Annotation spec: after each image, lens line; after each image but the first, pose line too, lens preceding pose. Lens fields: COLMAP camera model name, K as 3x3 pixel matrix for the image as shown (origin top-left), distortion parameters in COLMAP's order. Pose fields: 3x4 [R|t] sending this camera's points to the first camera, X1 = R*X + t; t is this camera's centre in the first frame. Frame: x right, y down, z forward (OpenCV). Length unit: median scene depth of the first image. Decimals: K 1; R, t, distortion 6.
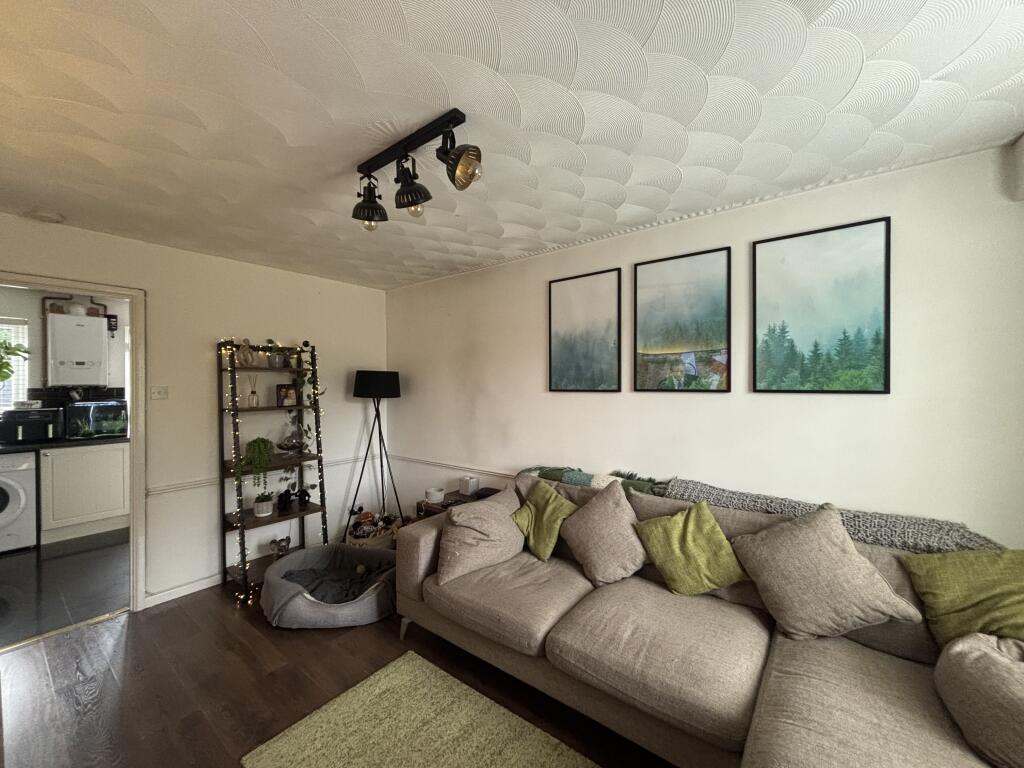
lens RADIAL K [[410.2, 0, 514.7], [0, 410.2, 384.4], [0, 0, 1]] dist [-0.002414, -0.000206]
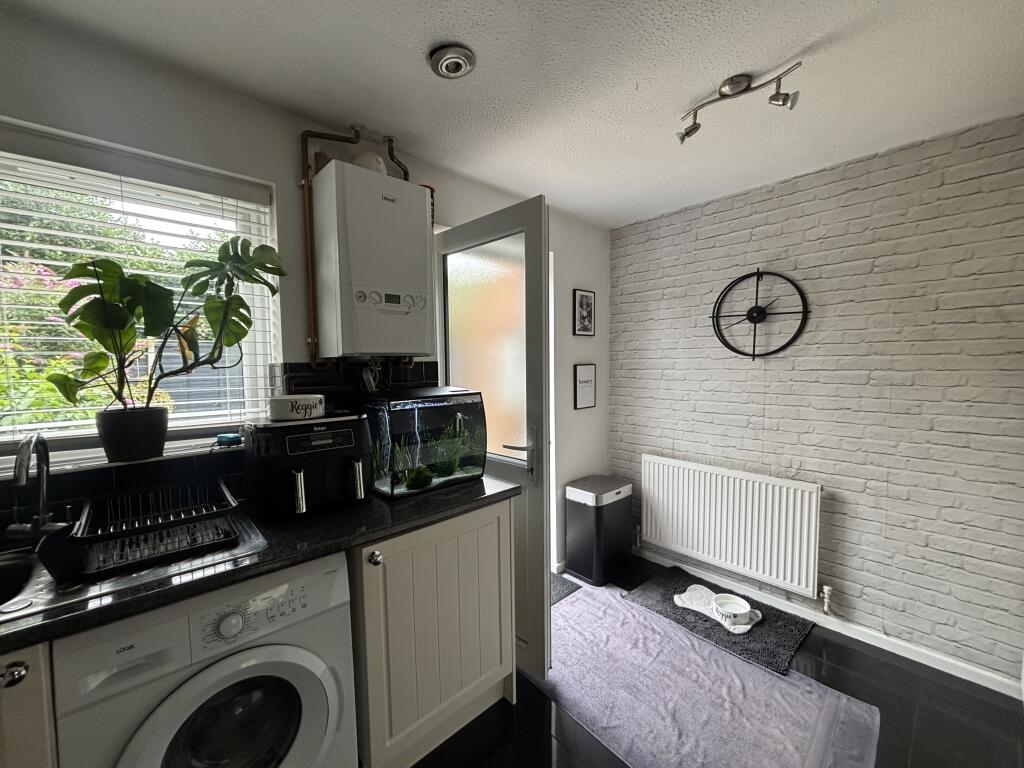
lens RADIAL K [[410.2, 0, 514.7], [0, 410.2, 384.4], [0, 0, 1]] dist [-0.002414, -0.000206]
pose [[0.986800, 0.001851, -0.161936, -0.846003], [0.007069, 0.998489, 0.054494, 0.009409], [0.161792, -0.054920, 0.985296, 0.600197]]
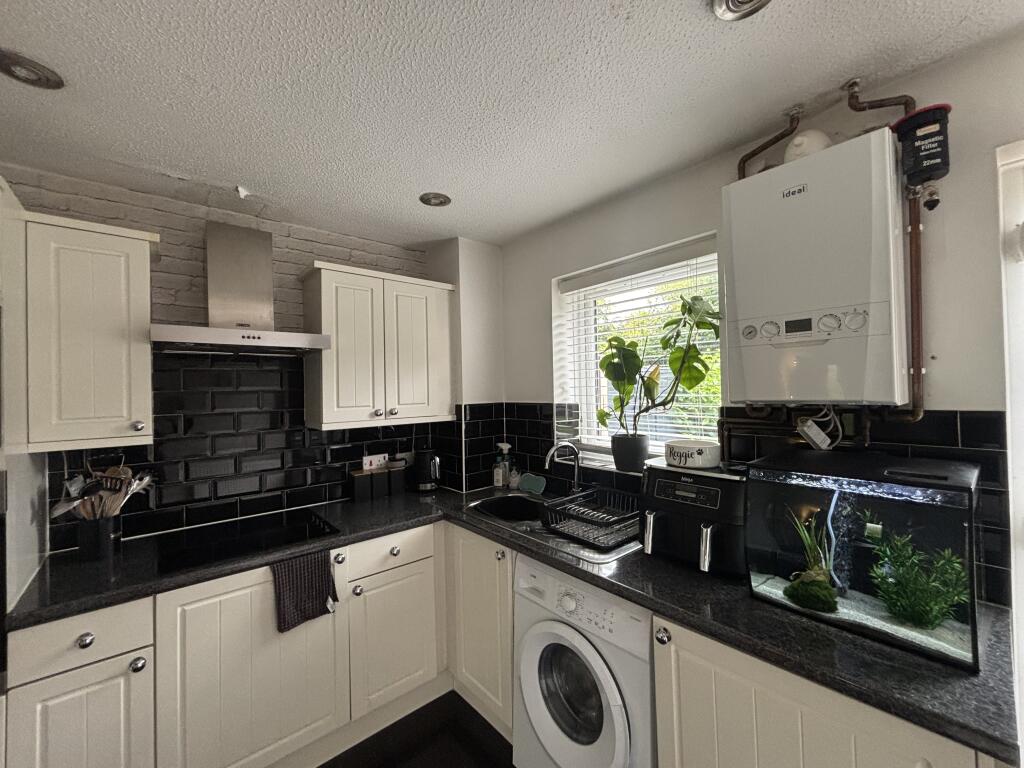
lens RADIAL K [[410.2, 0, 514.7], [0, 410.2, 384.4], [0, 0, 1]] dist [-0.002414, -0.000206]
pose [[-0.199674, -0.001349, -0.979862, -0.716316], [0.015402, 0.999871, -0.004515, -0.012472], [0.979741, -0.015994, -0.199627, 0.828352]]
